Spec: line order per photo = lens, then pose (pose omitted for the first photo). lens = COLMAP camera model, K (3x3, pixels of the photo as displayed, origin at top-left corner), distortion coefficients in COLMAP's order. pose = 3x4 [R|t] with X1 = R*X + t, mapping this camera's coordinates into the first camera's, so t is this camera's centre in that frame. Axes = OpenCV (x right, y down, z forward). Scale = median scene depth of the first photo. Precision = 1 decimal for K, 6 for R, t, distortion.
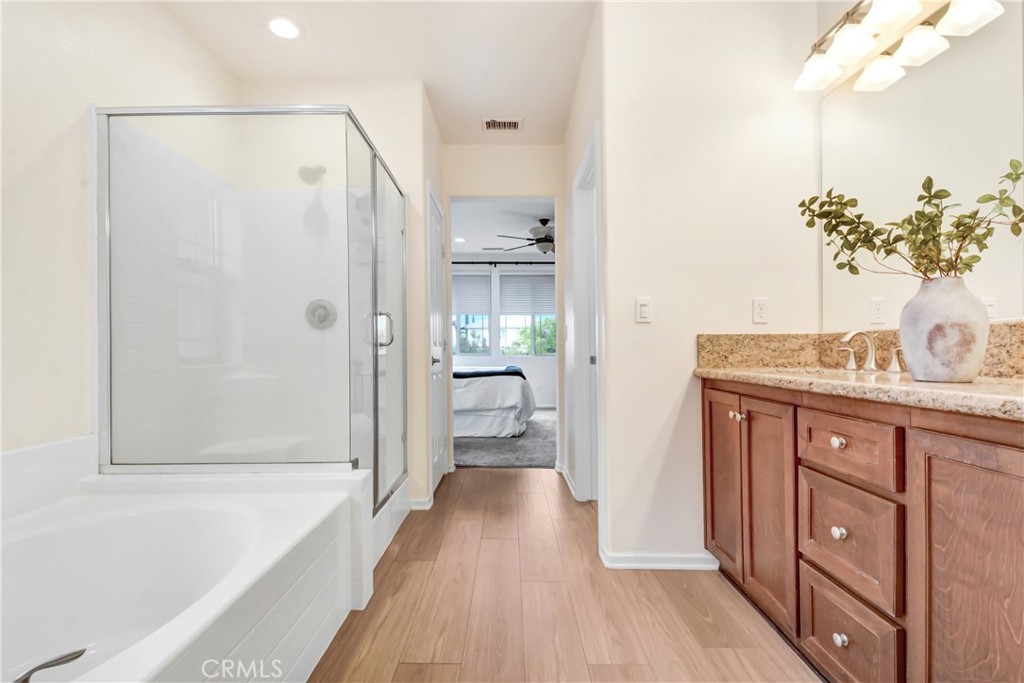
lens RADIAL K [[460.3, 0, 511.9], [0, 460.3, 343.6], [0, 0, 1]] dist [-0.003020, -0.001462]
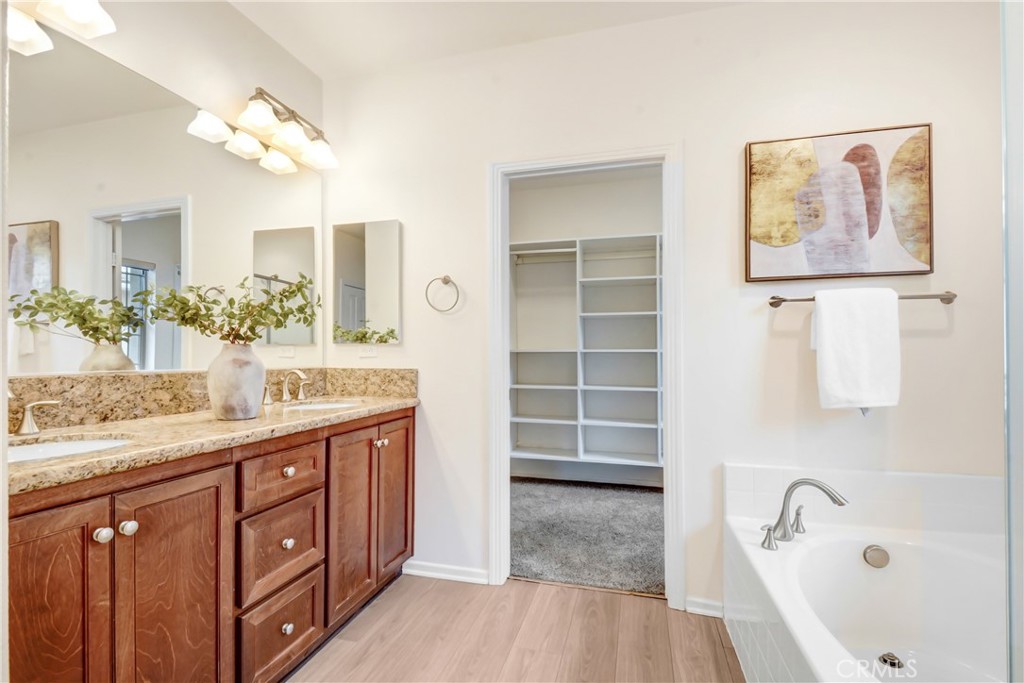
lens RADIAL K [[460.3, 0, 513.4], [0, 460.3, 350.1], [0, 0, 1]] dist [-0.003020, -0.001462]
pose [[-0.959284, 0.001610, 0.282440, -0.218265], [-0.005719, 0.999668, -0.025120, -0.082003], [-0.282387, -0.025712, -0.958956, 1.886159]]
